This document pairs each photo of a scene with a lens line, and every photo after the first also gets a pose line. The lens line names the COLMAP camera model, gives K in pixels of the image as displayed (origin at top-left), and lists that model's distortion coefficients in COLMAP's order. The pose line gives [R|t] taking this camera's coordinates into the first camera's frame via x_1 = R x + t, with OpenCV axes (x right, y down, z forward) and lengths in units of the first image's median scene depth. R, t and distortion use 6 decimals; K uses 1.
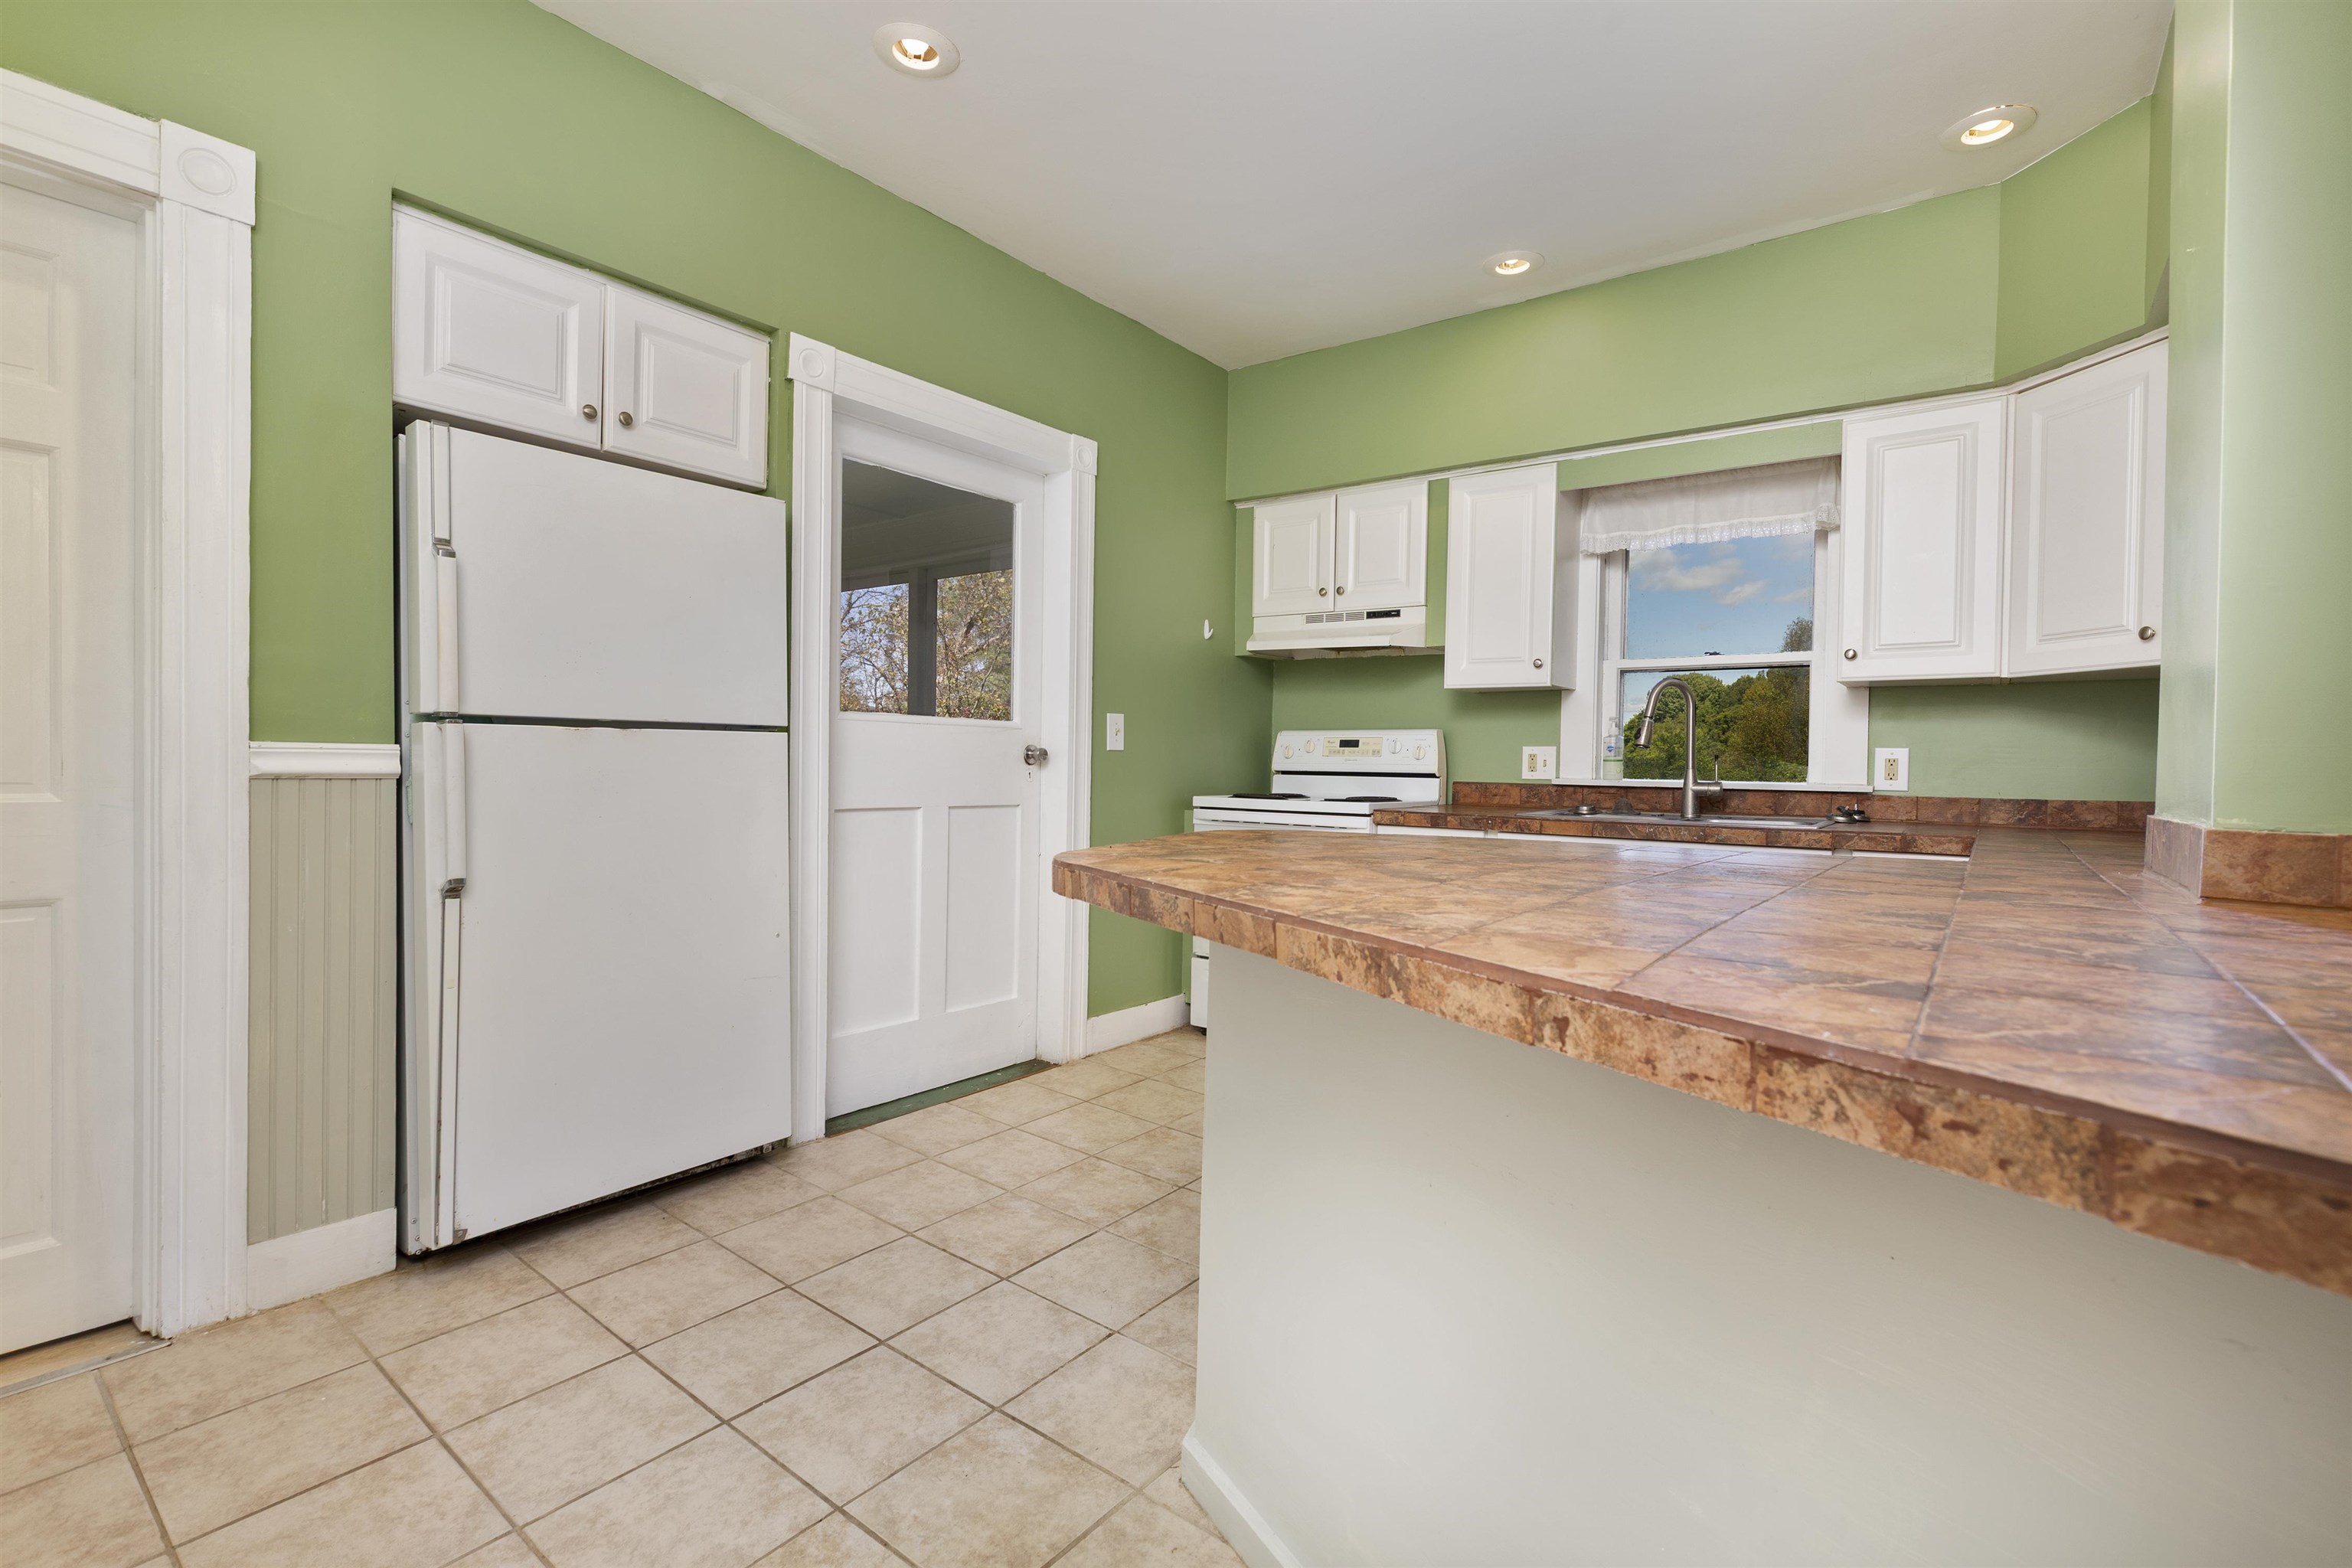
lens RADIAL K [[1048.9, 0, 1179.6], [0, 1048.9, 783.3], [0, 0, 1]] dist [-0.002408, 0.001413]
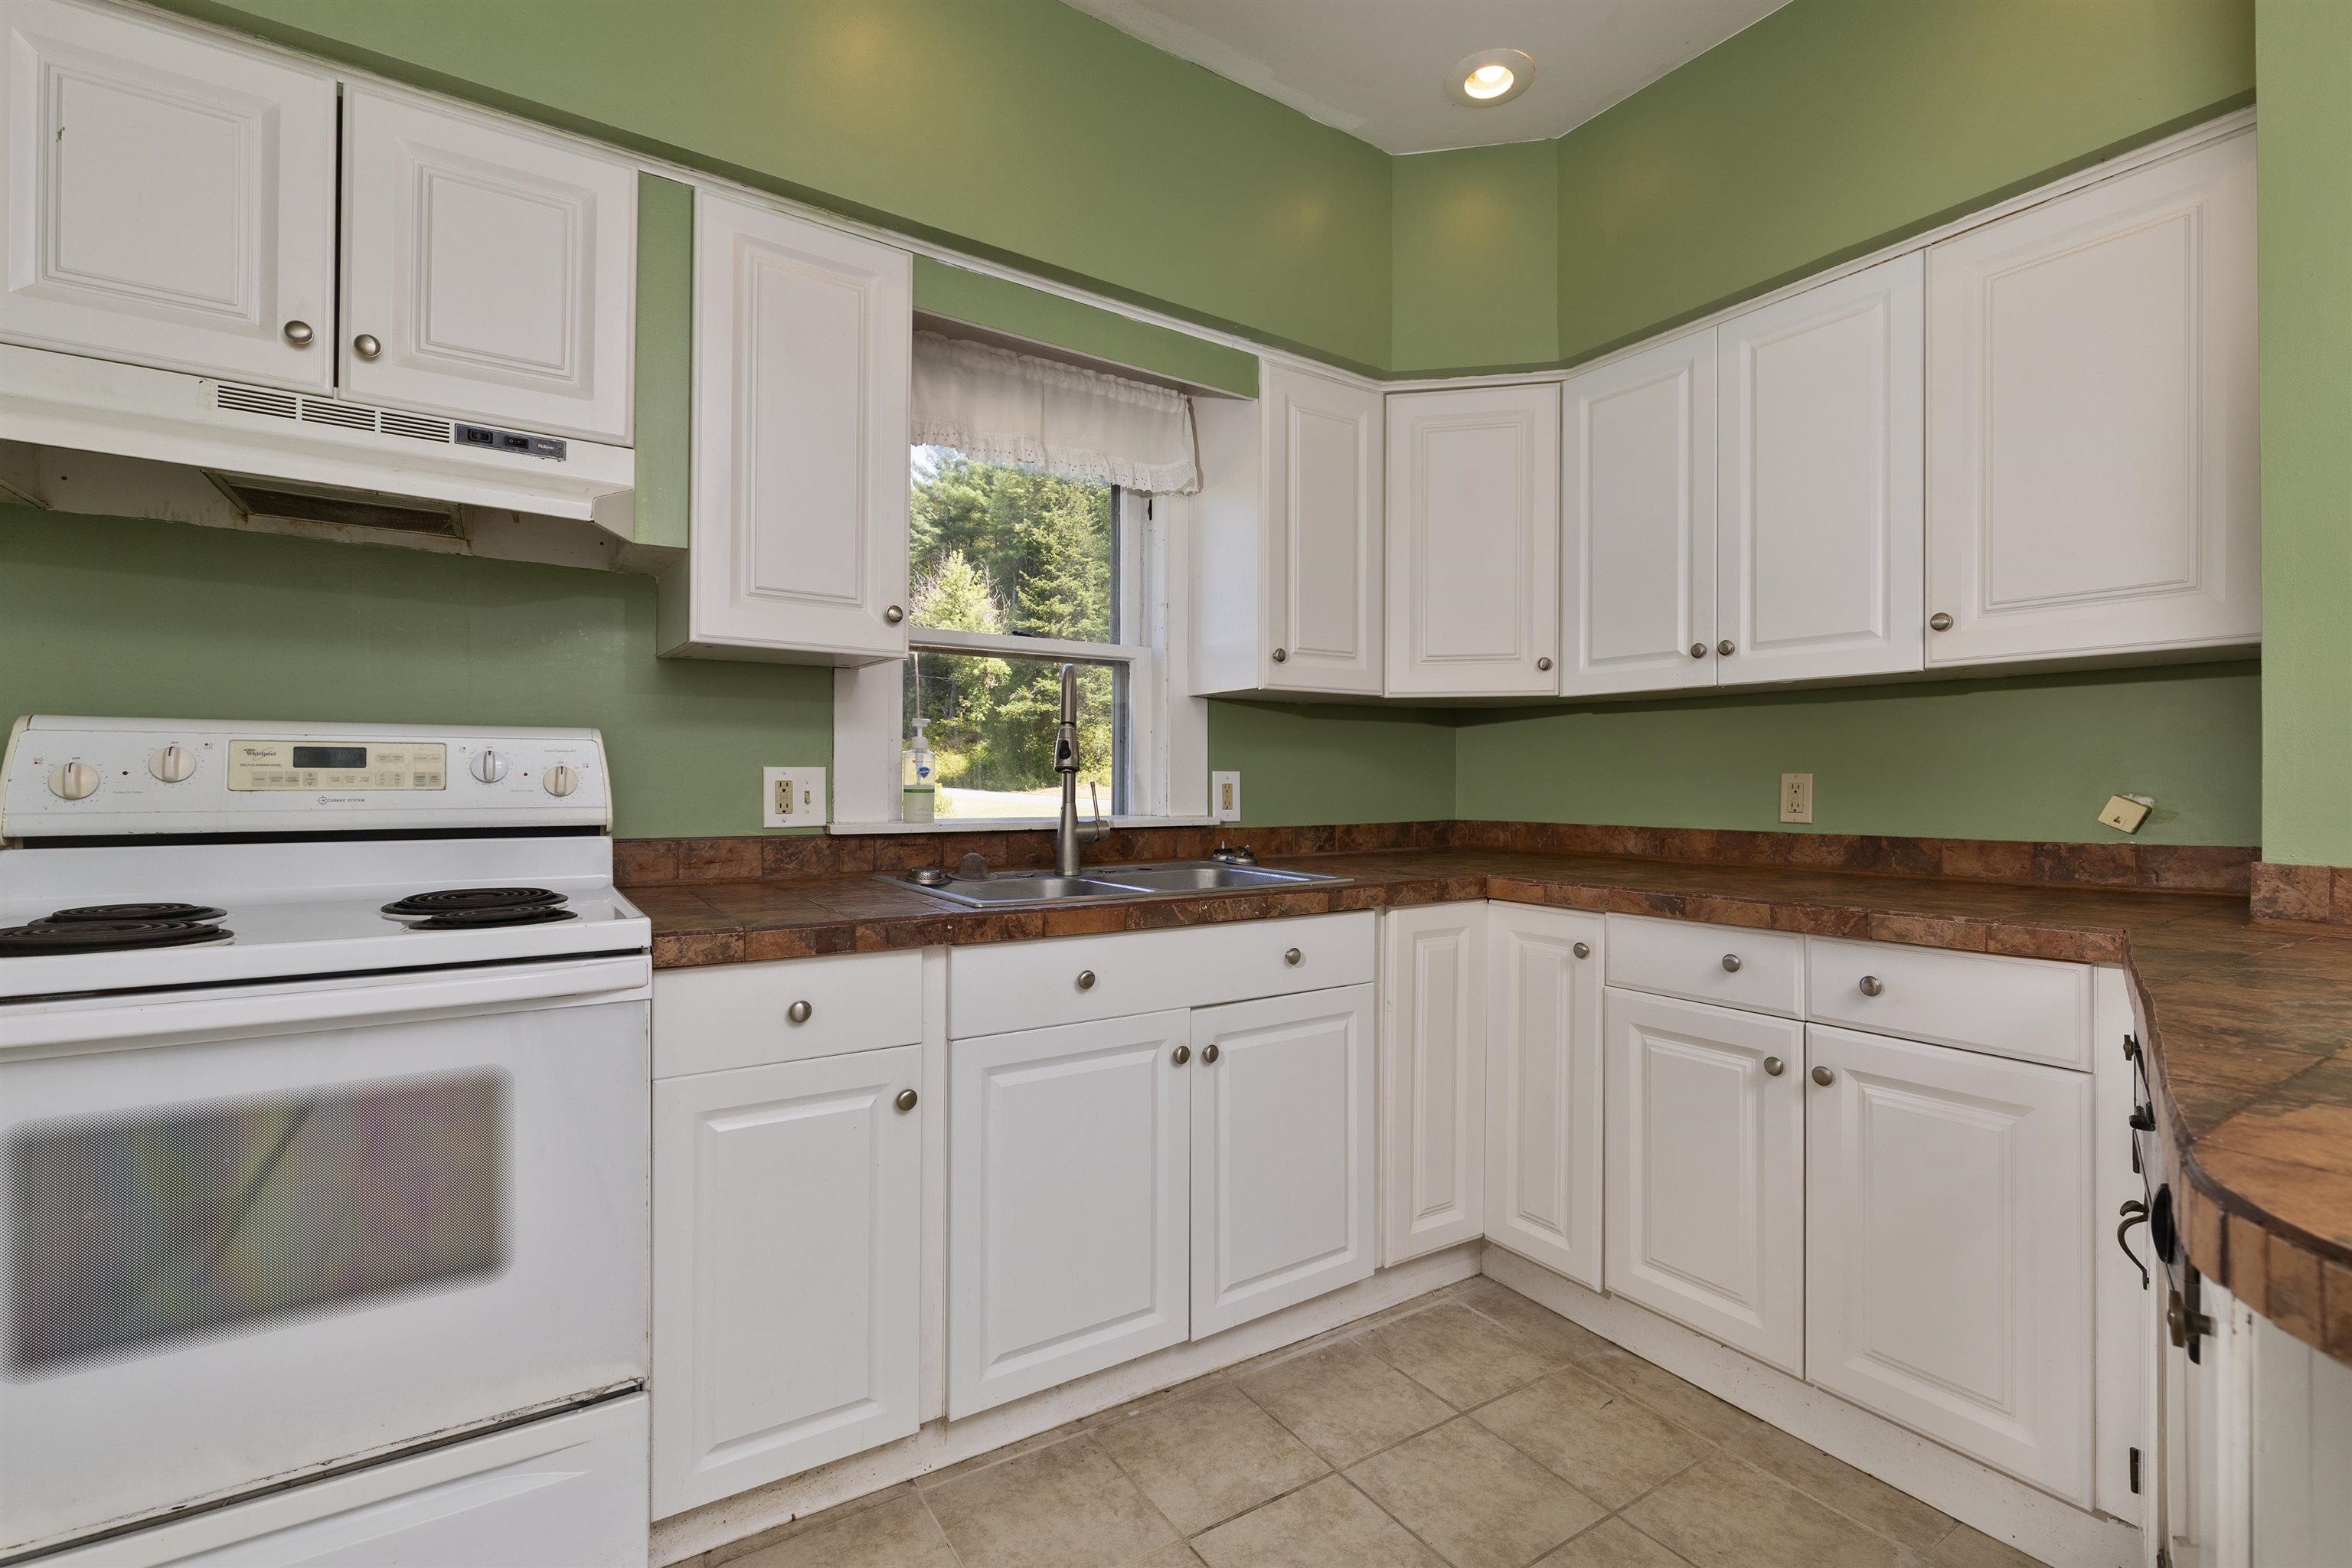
lens RADIAL K [[1048.9, 0, 1183.4], [0, 1048.9, 782.8], [0, 0, 1]] dist [-0.002408, 0.001413]
pose [[0.327967, -0.015680, 0.944559, -0.108833], [0.022415, 0.999710, 0.008812, -0.027625], [-0.944423, 0.018283, 0.328223, 0.639271]]
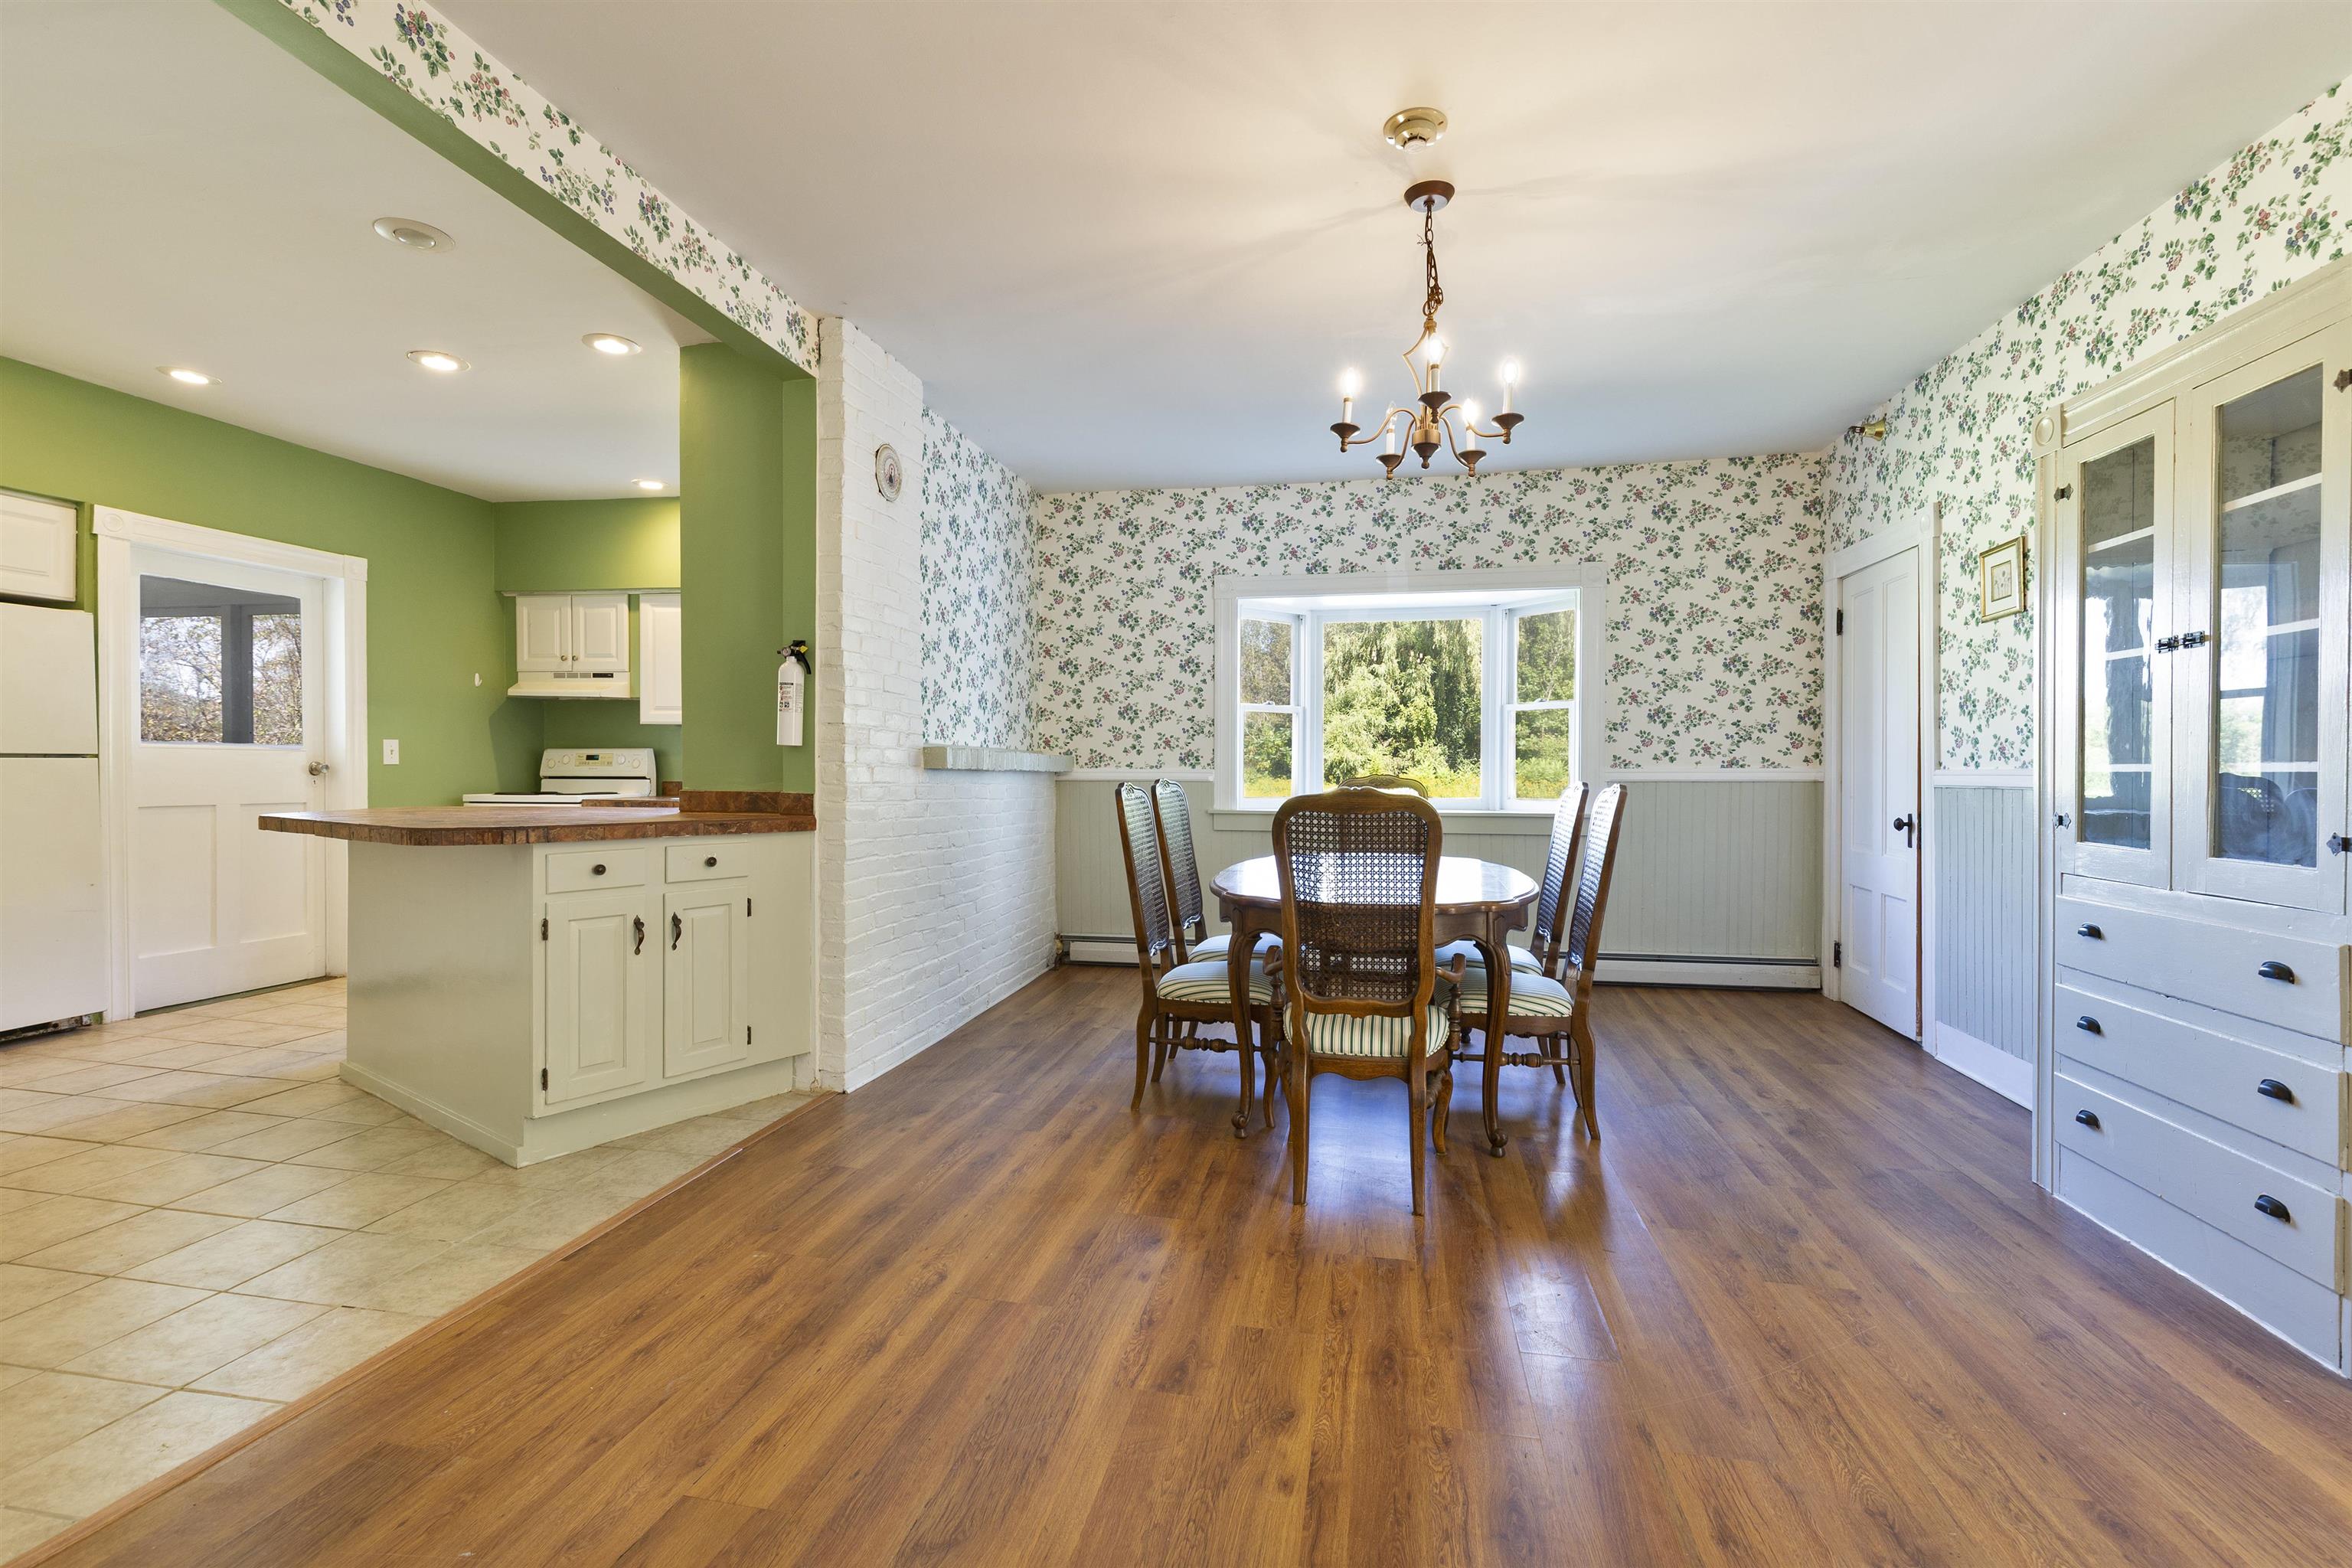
lens RADIAL K [[1048.9, 0, 1172.0], [0, 1048.9, 777.4], [0, 0, 1]] dist [-0.002408, 0.001413]
pose [[0.897540, -0.019499, 0.440501, 0.271513], [0.022624, 0.999742, -0.001843, 0.013963], [-0.440352, 0.011620, 0.897750, -0.800064]]
